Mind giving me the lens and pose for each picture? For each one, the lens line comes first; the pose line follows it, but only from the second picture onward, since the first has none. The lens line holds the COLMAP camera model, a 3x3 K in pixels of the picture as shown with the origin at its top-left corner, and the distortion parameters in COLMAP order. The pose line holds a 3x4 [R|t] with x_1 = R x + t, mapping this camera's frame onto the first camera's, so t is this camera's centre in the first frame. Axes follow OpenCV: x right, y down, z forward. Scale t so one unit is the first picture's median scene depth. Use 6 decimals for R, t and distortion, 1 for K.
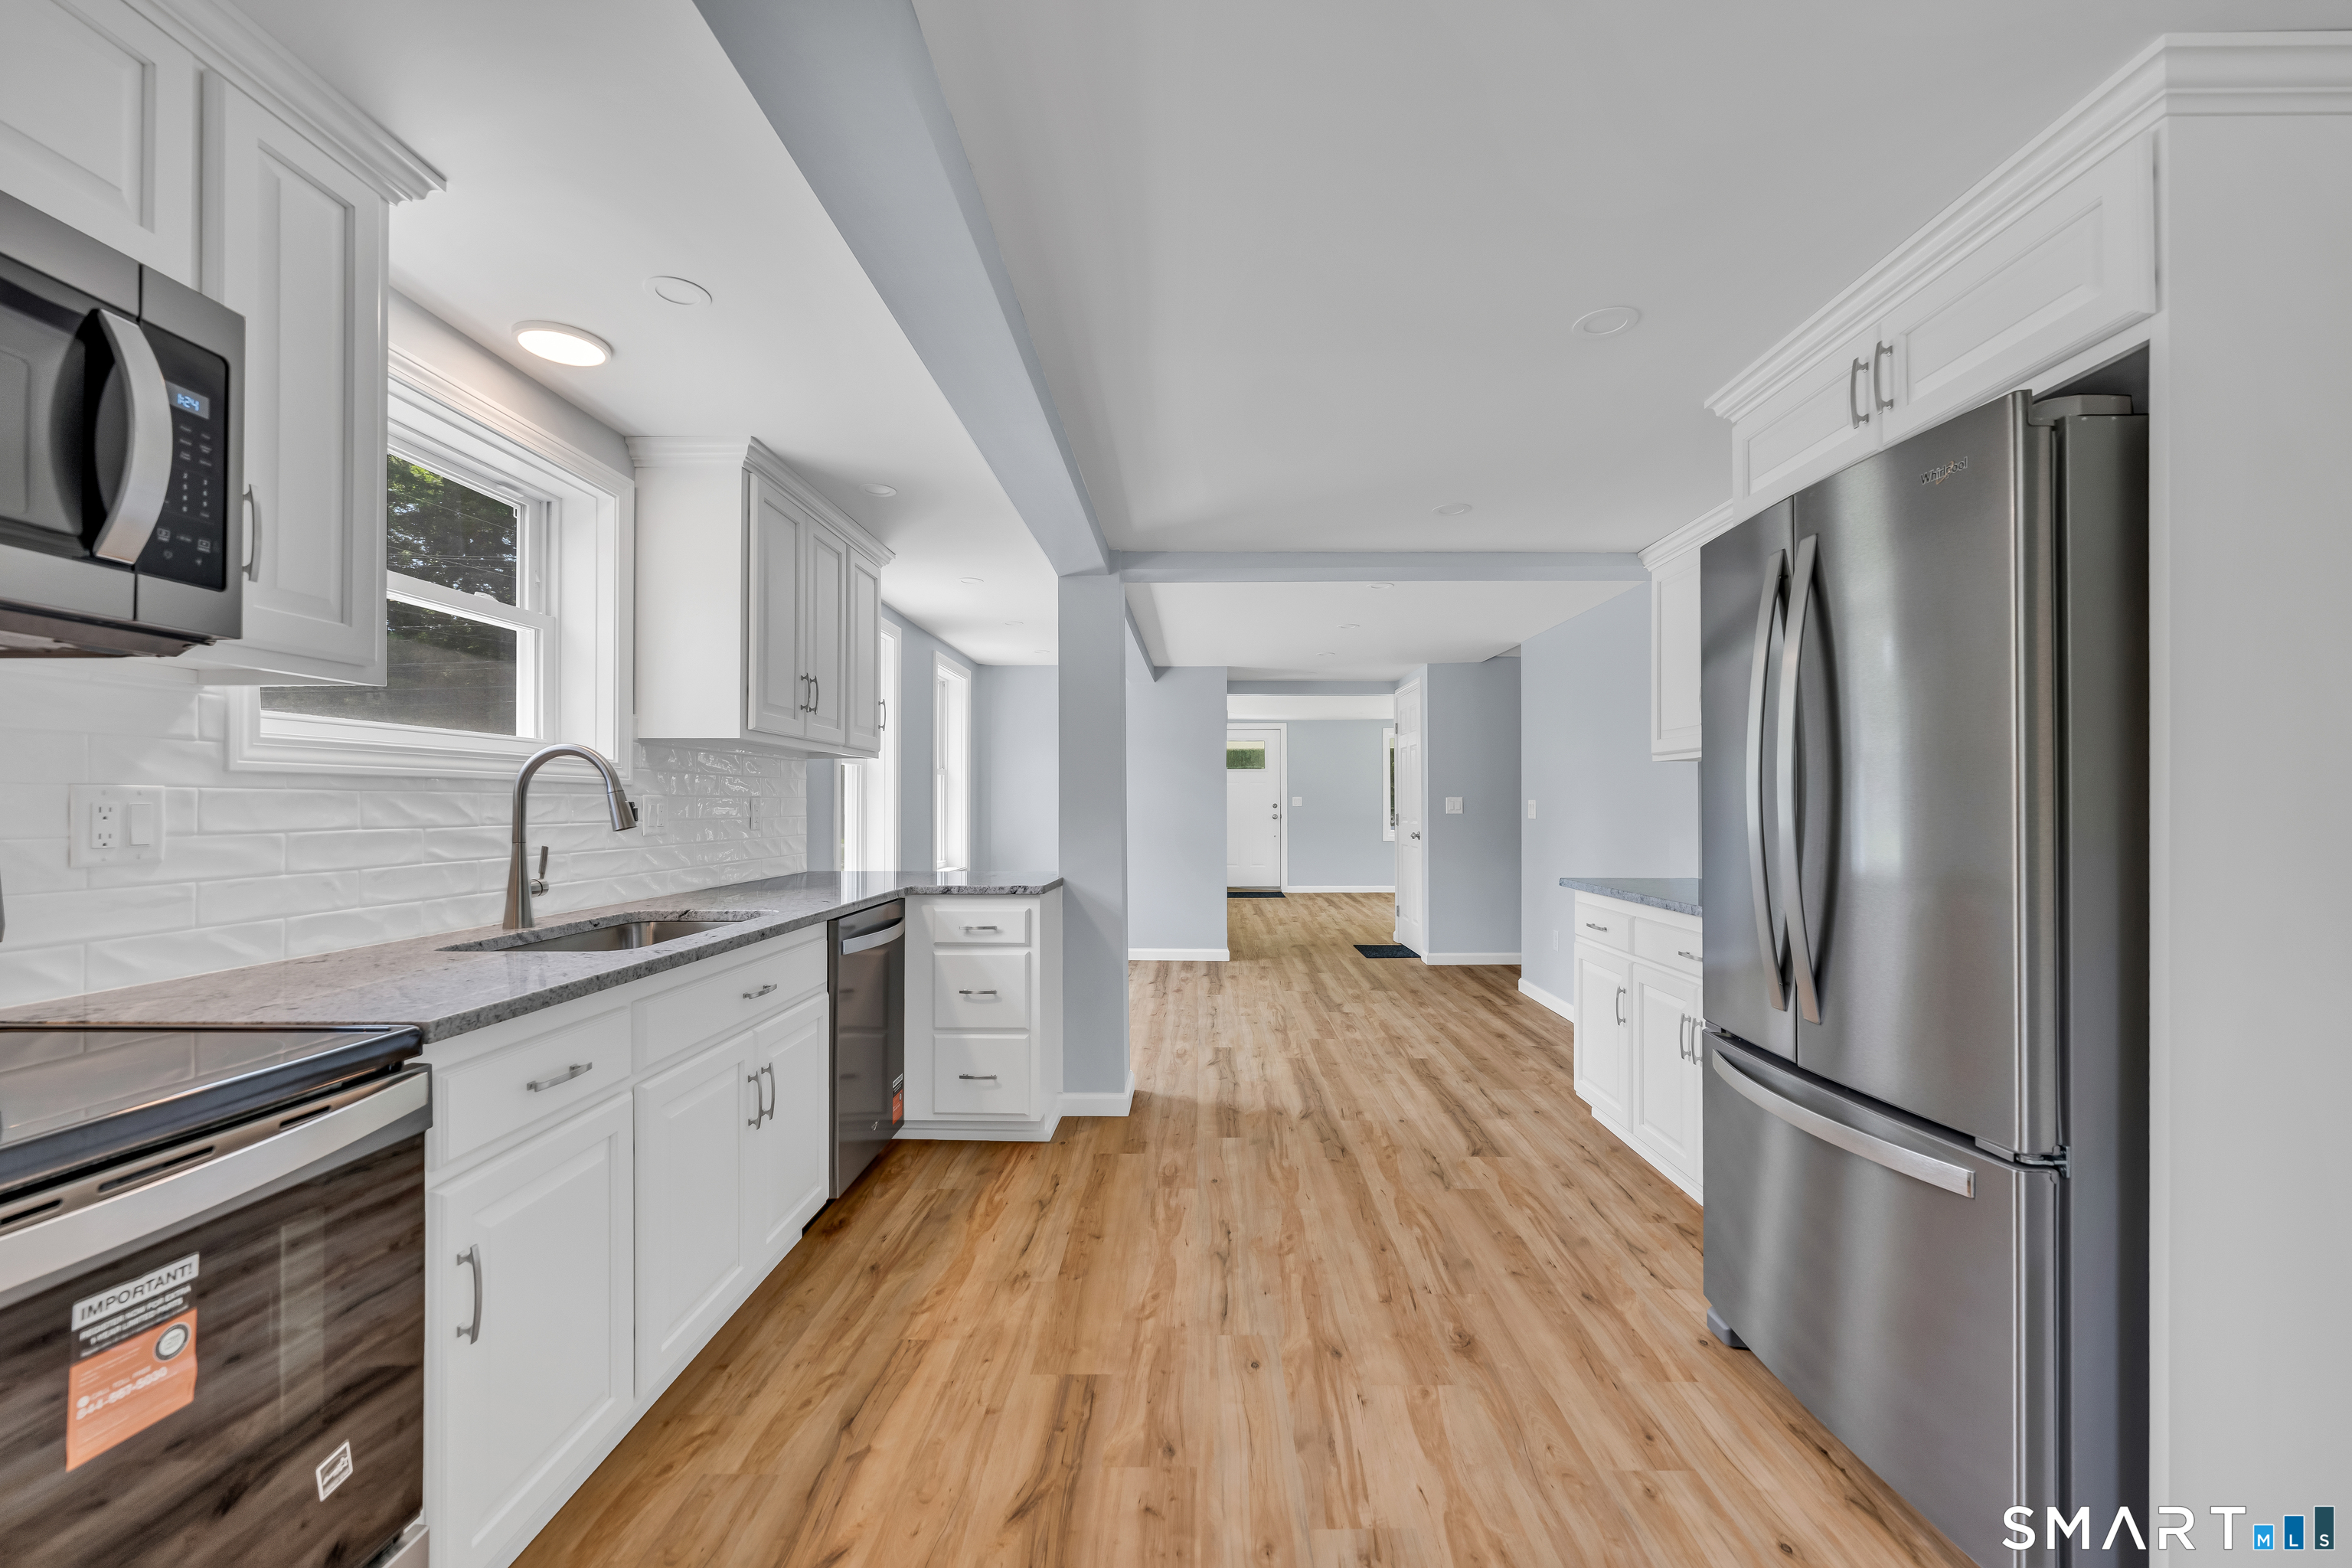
lens RADIAL K [[950.1, 0, 1183.3], [0, 950.1, 799.1], [0, 0, 1]] dist [-0.002269, 0.000368]
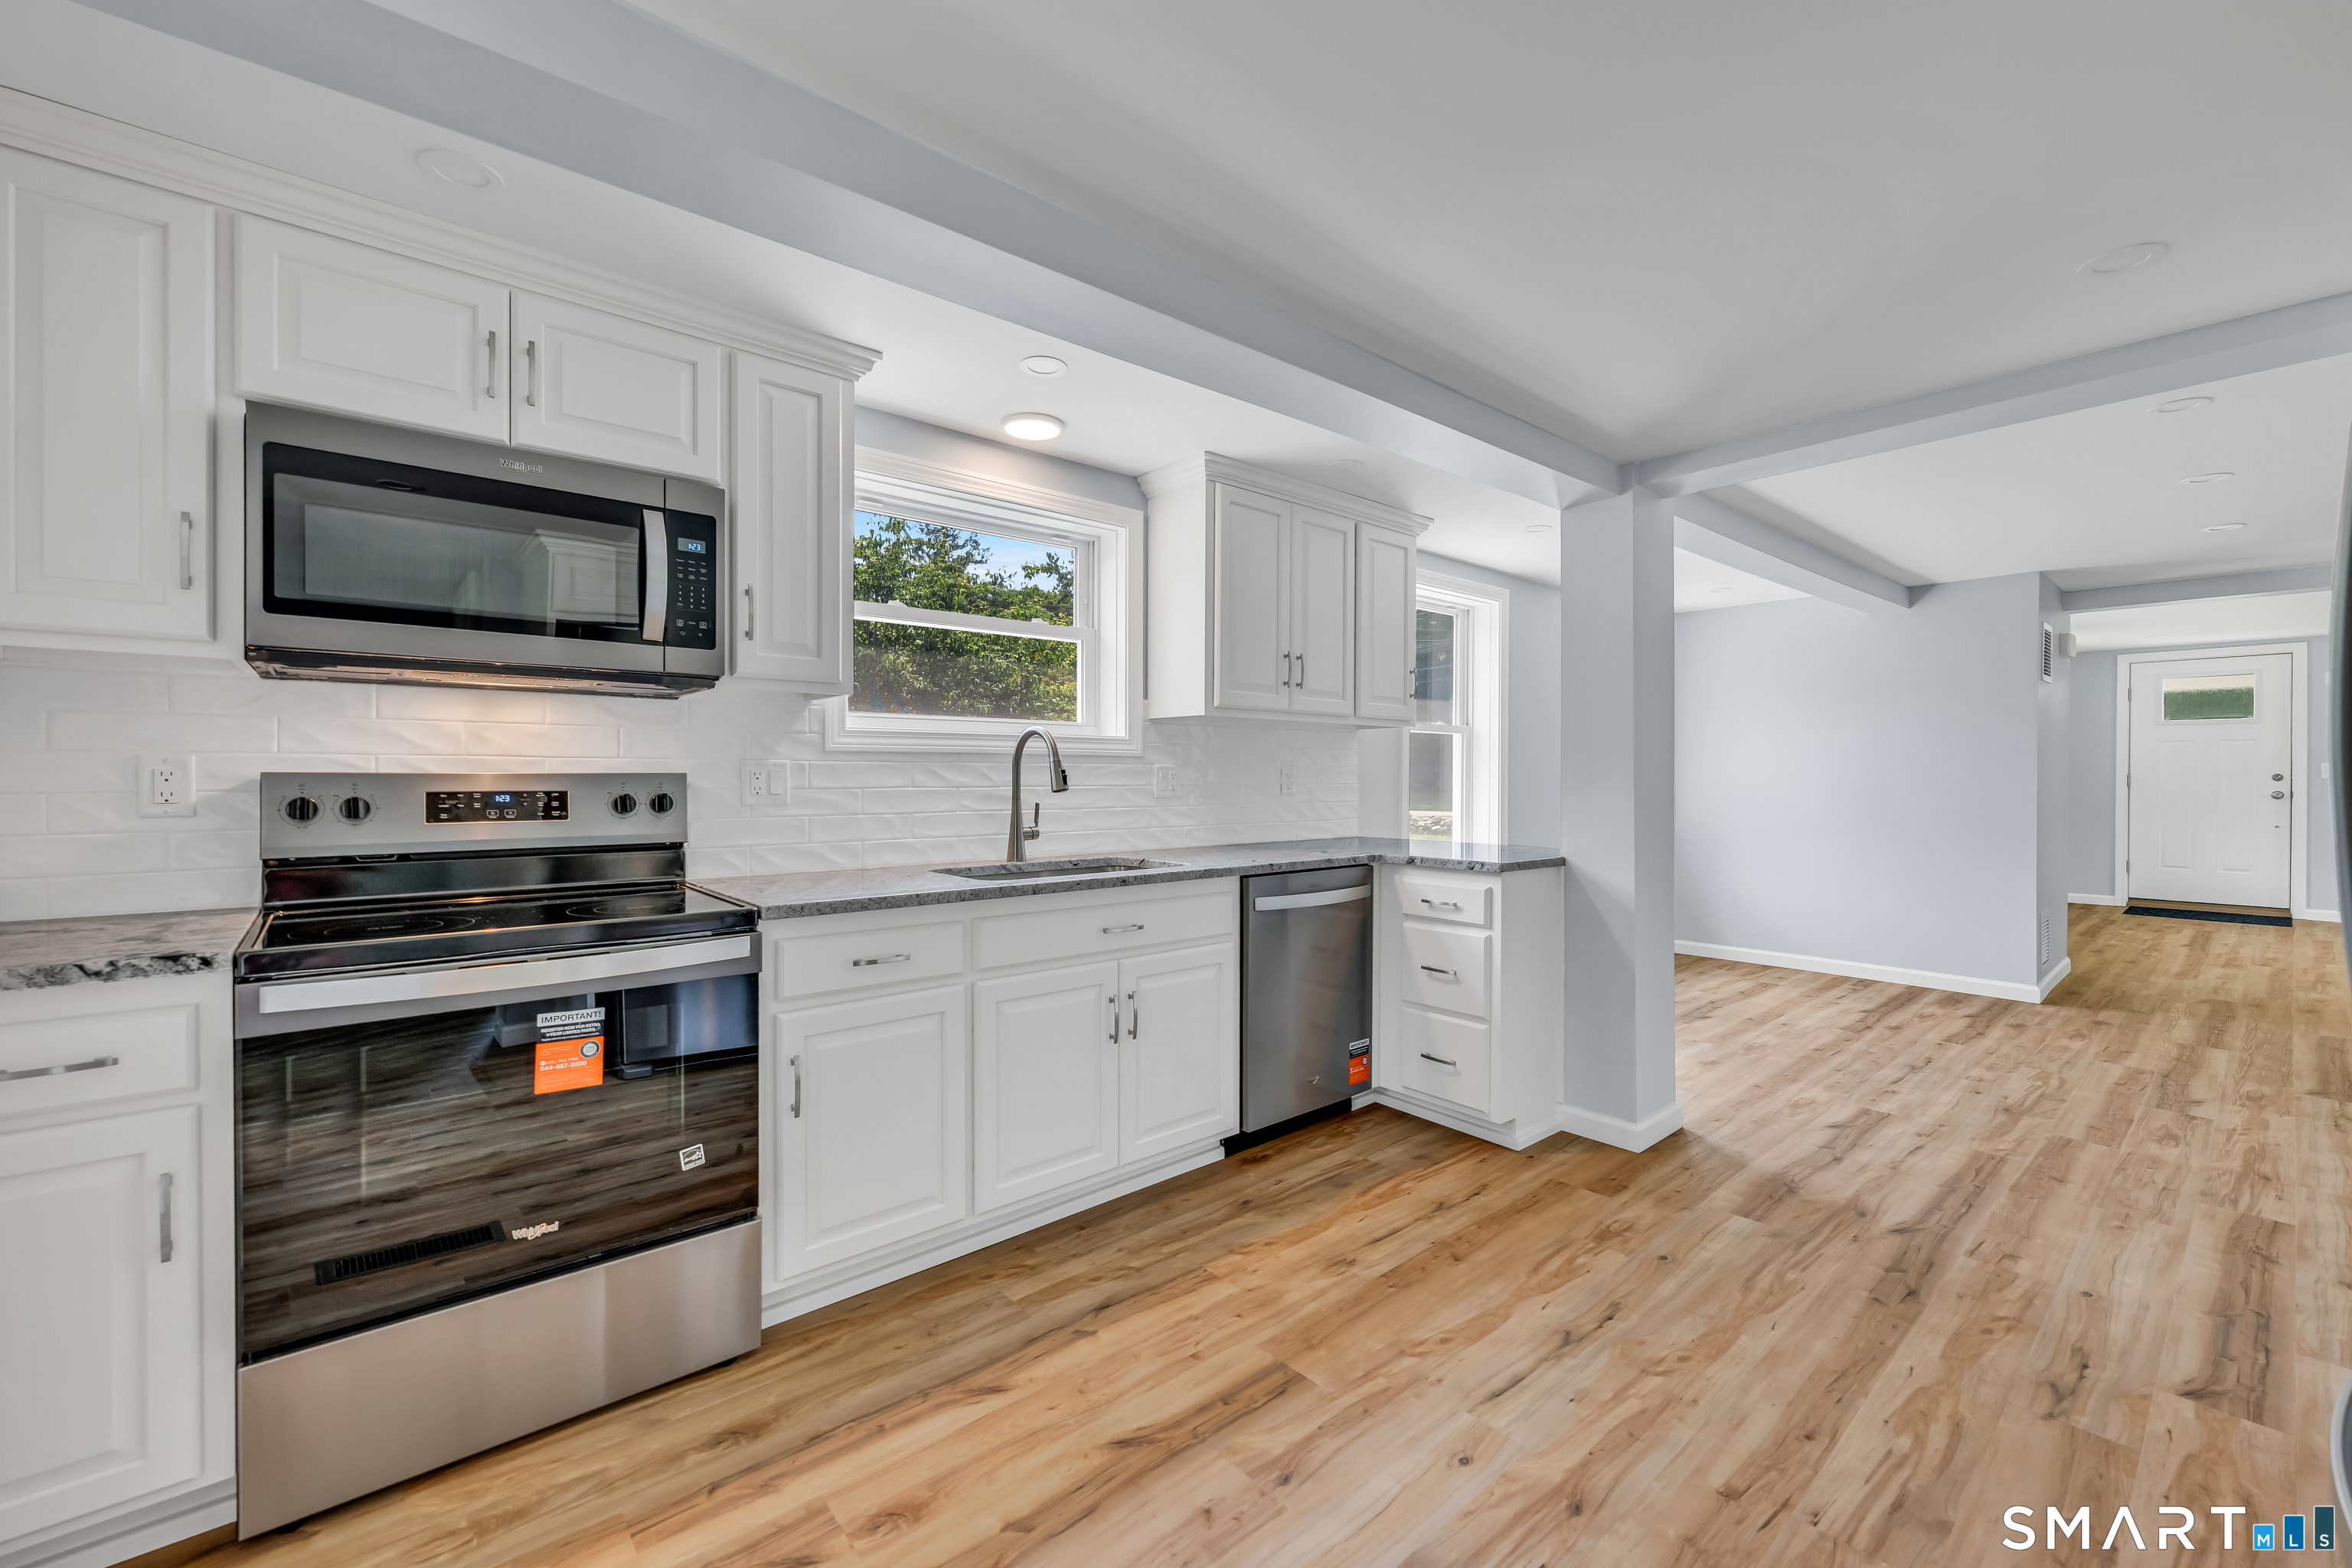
lens RADIAL K [[950.1, 0, 1167.0], [0, 950.1, 781.6], [0, 0, 1]] dist [-0.002269, 0.000368]
pose [[0.657353, 0.006983, -0.753551, 0.433172], [0.002432, 0.999932, 0.011388, 0.004246], [0.753579, -0.009319, 0.657291, 0.235143]]
